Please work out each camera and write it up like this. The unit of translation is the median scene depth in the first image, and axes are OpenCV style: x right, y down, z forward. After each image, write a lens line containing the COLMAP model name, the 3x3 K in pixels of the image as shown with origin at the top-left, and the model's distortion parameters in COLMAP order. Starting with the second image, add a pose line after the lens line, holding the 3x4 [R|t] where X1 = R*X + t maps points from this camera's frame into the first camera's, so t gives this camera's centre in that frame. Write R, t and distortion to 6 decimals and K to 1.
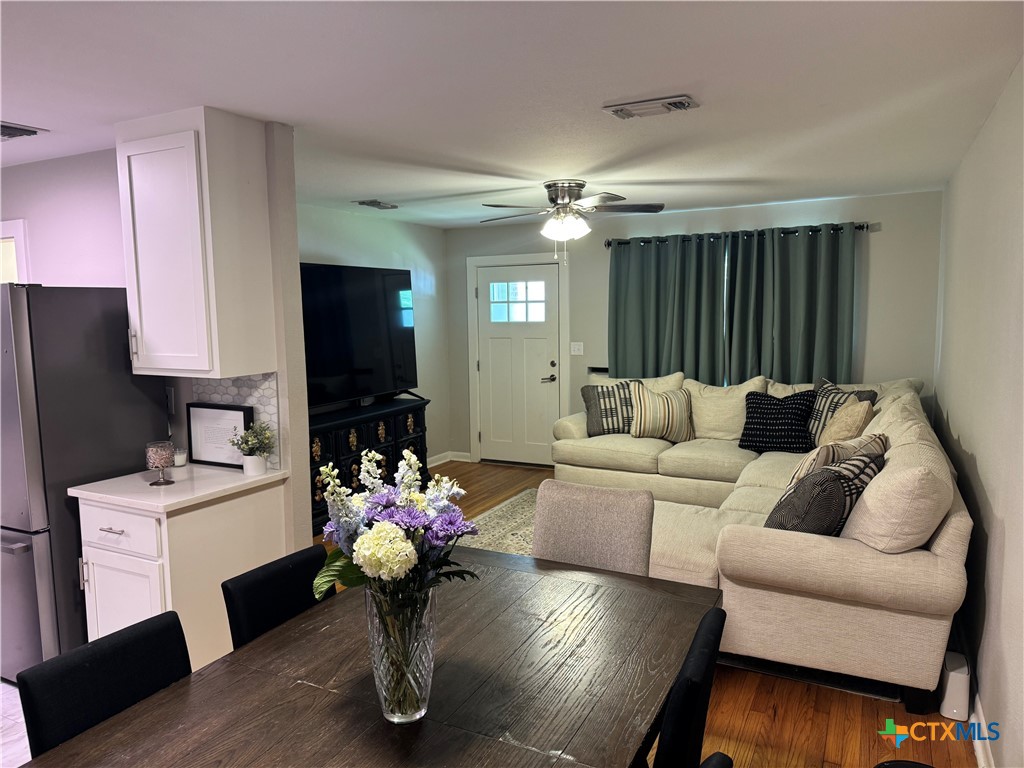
lens RADIAL K [[721.0, 0, 508.5], [0, 721.0, 382.4], [0, 0, 1]] dist [0.073265, -0.095378]
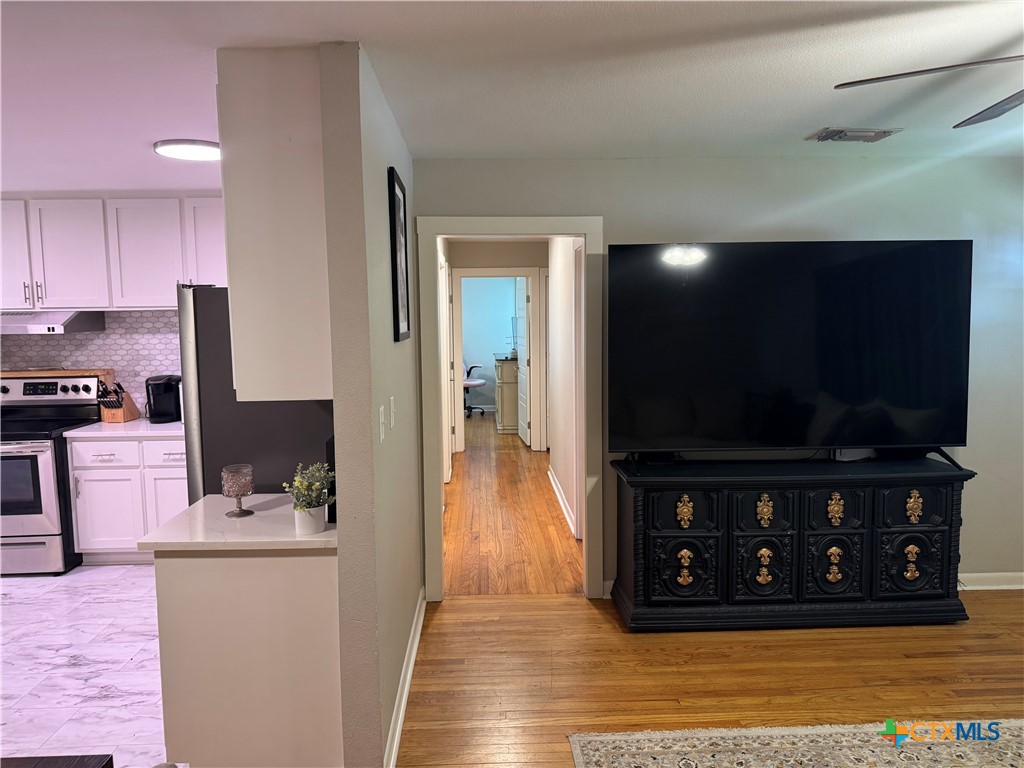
lens RADIAL K [[721.0, 0, 505.9], [0, 721.0, 388.9], [0, 0, 1]] dist [0.073265, -0.095378]
pose [[0.479905, 0.106479, -0.870835, 0.209095], [-0.089725, 0.993360, 0.072014, -0.049821], [0.872720, 0.043576, 0.486272, 0.430673]]
